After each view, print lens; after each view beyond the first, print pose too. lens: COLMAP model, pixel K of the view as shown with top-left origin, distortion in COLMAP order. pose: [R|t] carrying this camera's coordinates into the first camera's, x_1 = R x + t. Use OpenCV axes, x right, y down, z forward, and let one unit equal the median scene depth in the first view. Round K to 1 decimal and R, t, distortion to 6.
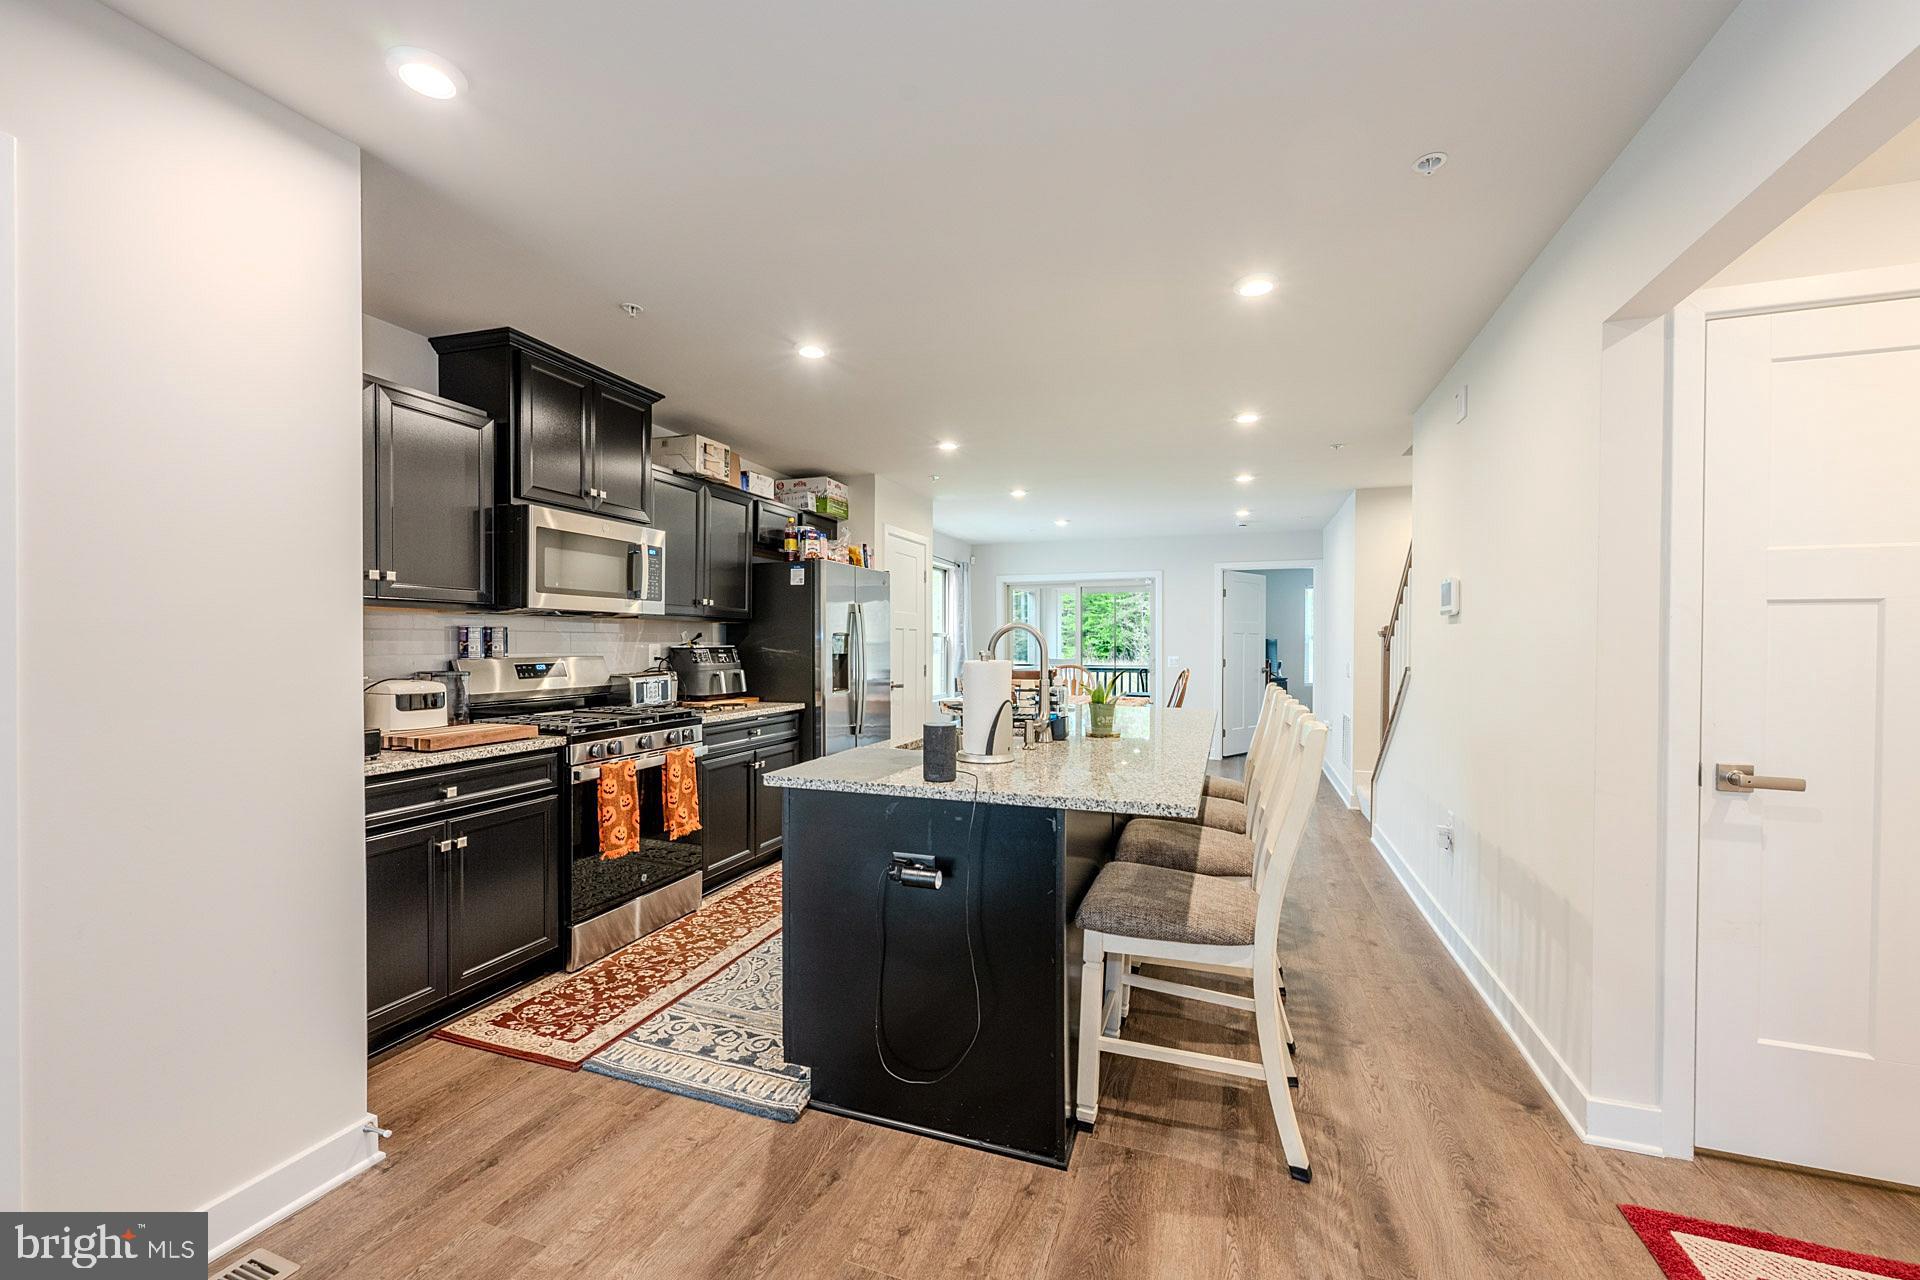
lens RADIAL K [[764.1, 0, 952.7], [0, 764.1, 650.8], [0, 0, 1]] dist [-0.000508, 0.000041]
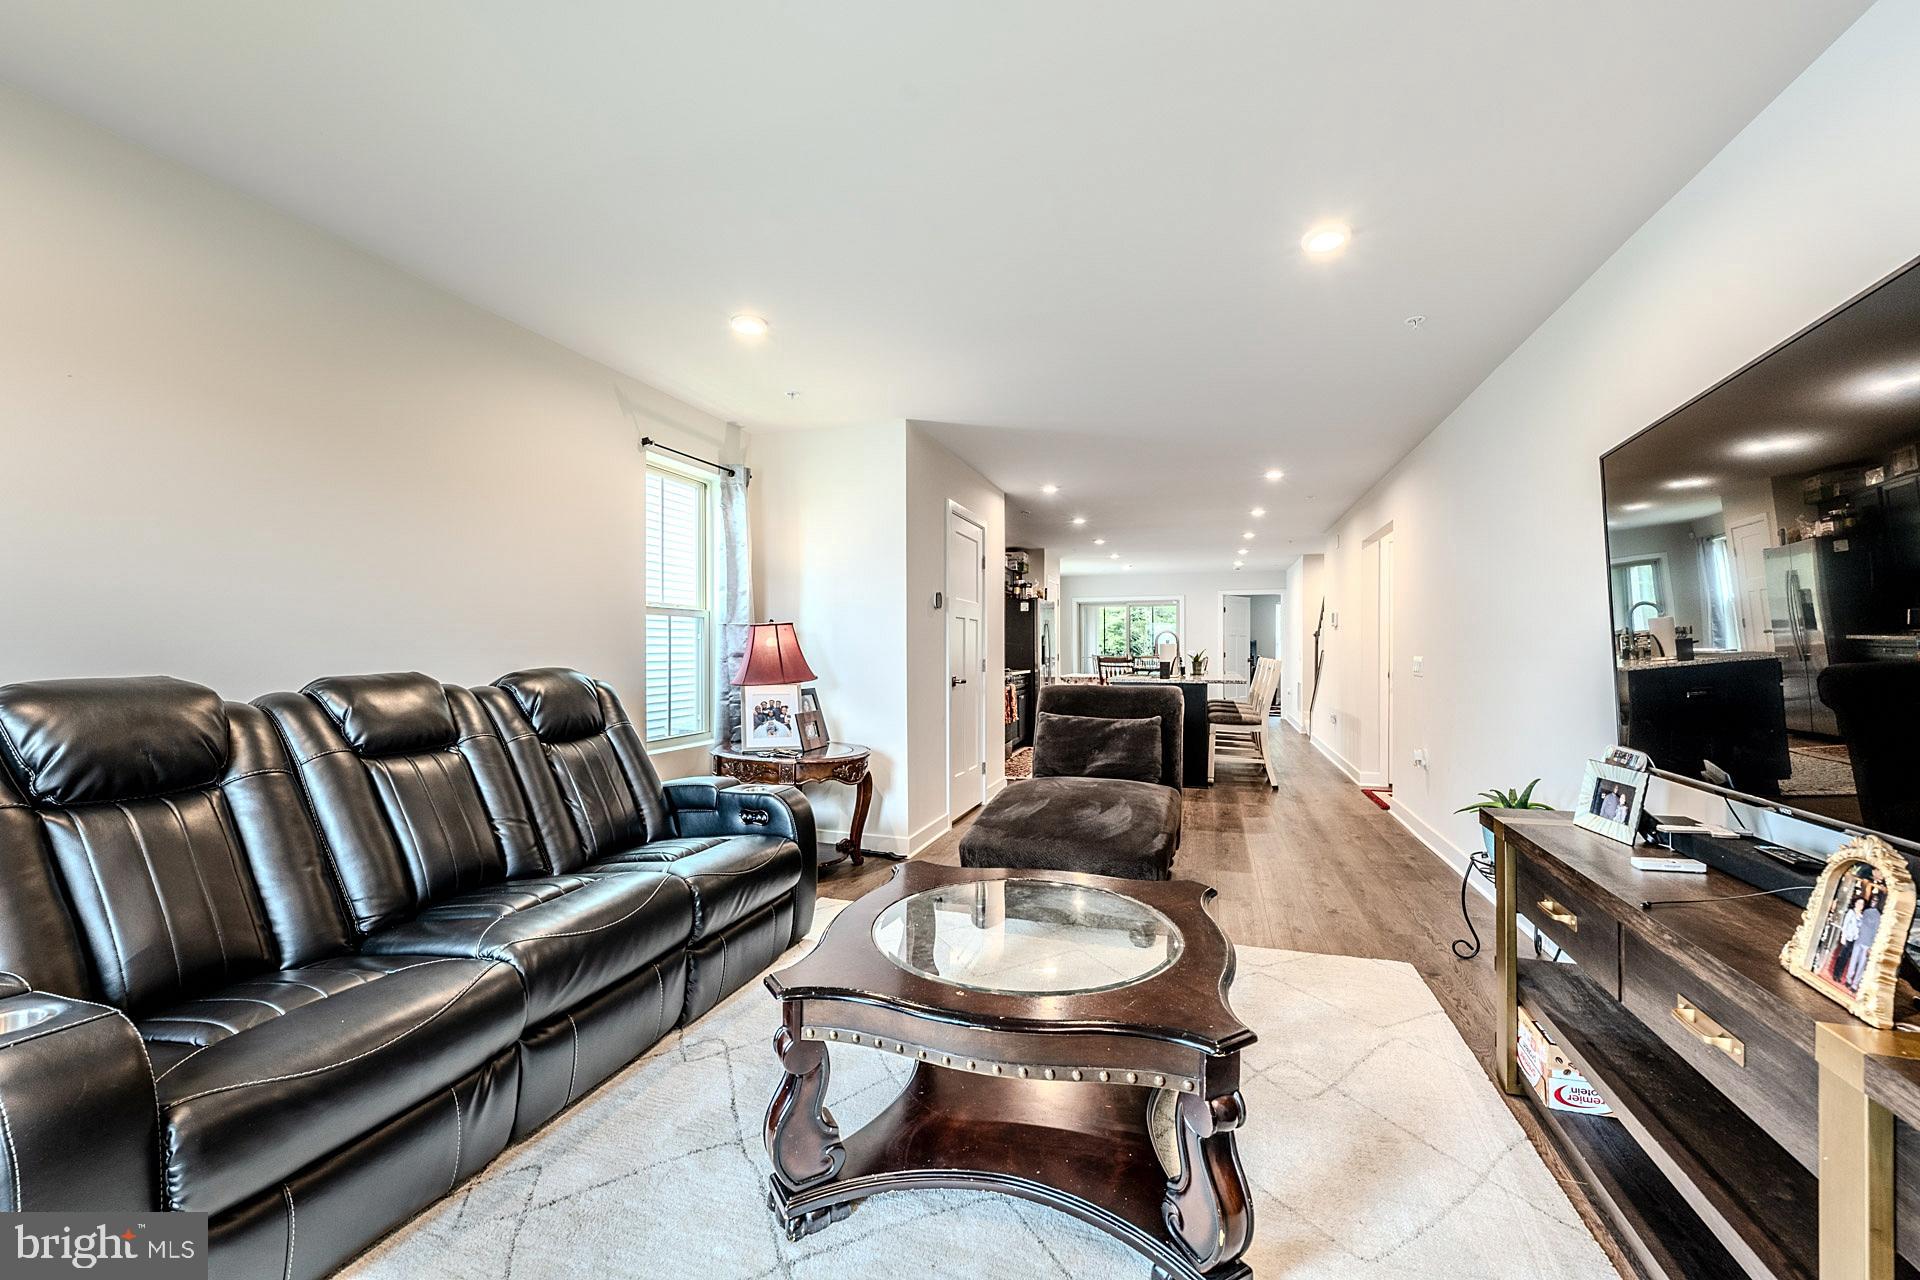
lens RADIAL K [[784.1, 0, 955.8], [0, 784.1, 649.8], [0, 0, 1]] dist [-0.001601, -0.000023]
pose [[0.998966, -0.004555, 0.045230, -0.605390], [0.005118, 0.999911, -0.012349, 0.048618], [-0.045169, 0.012568, 0.998900, -1.309865]]
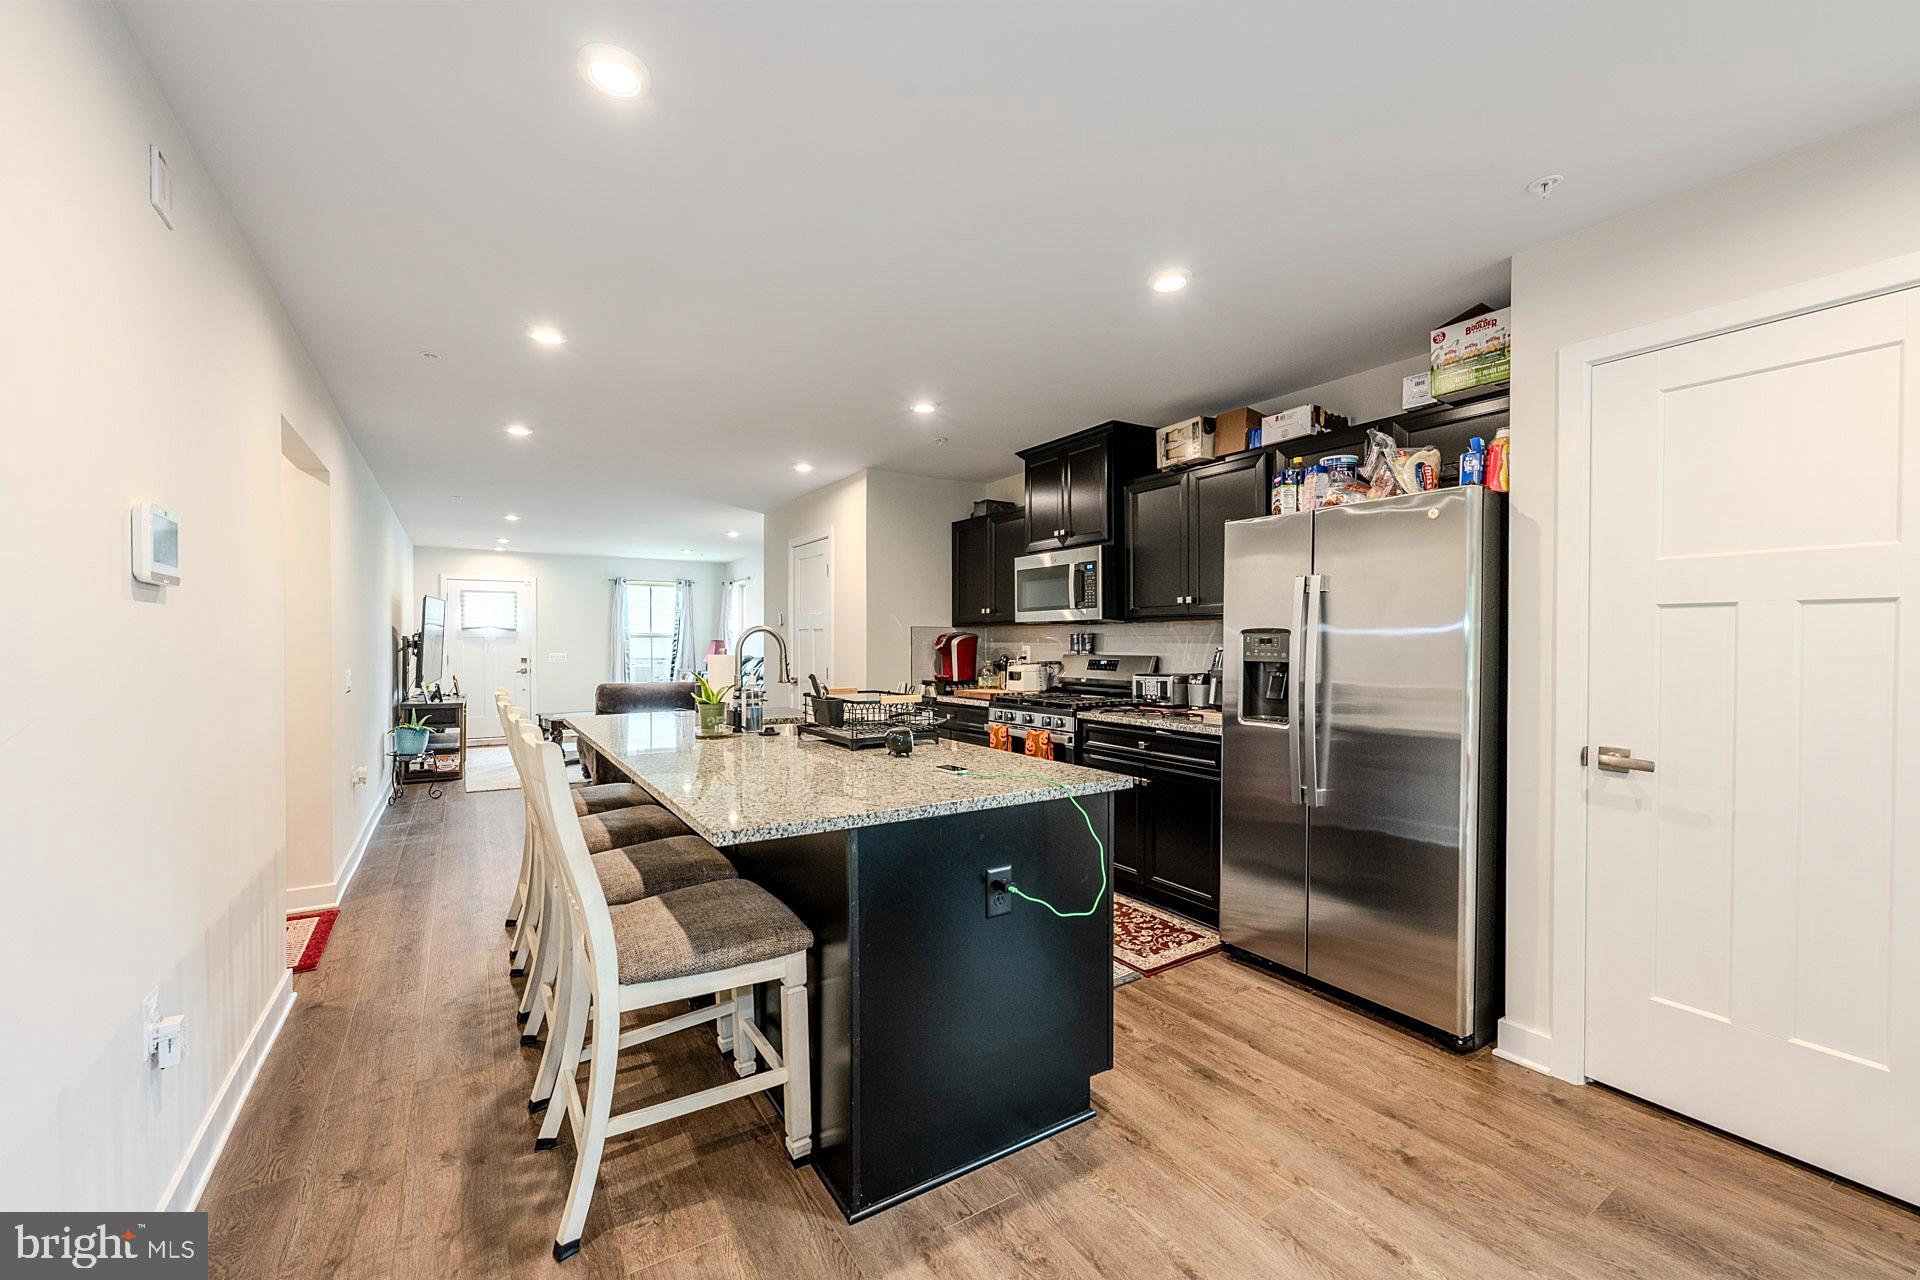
lens RADIAL K [[764.1, 0, 952.7], [0, 764.1, 650.8], [0, 0, 1]] dist [-0.000508, 0.000041]
pose [[-0.605637, 0.004827, -0.795727, 0.675923], [-0.011393, 0.999826, 0.014737, -0.015307], [0.795660, 0.017991, -0.605477, 1.567076]]
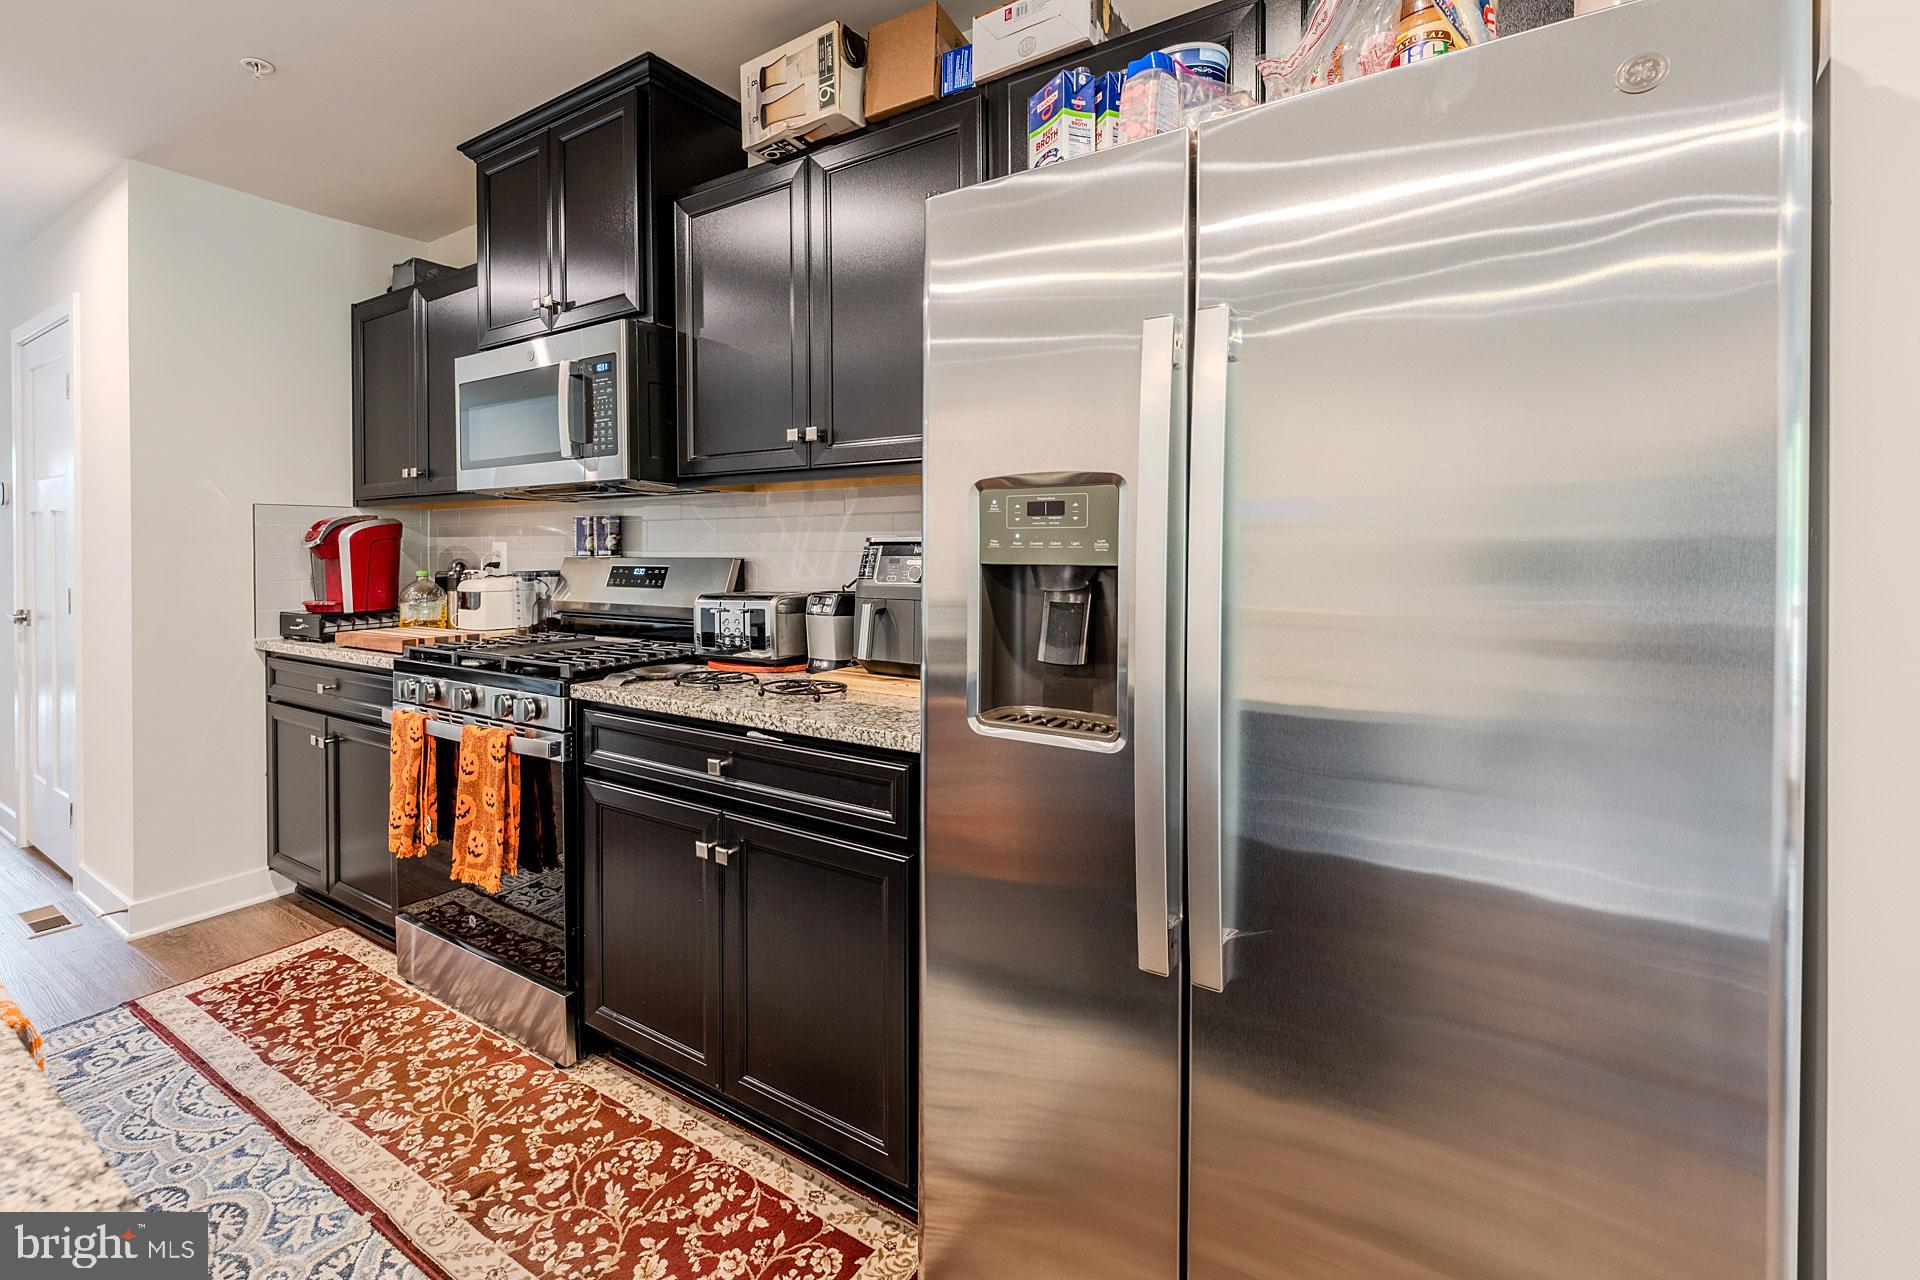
lens RADIAL K [[878.2, 0, 801.8], [0, 878.2, 557.3], [0, 0, 1]] dist [-0.001529, -0.000171]
pose [[-0.299287, 0.007659, -0.954132, 0.166096], [-0.008293, 0.999909, 0.010627, -0.000924], [0.954127, 0.011093, -0.299196, 1.345264]]
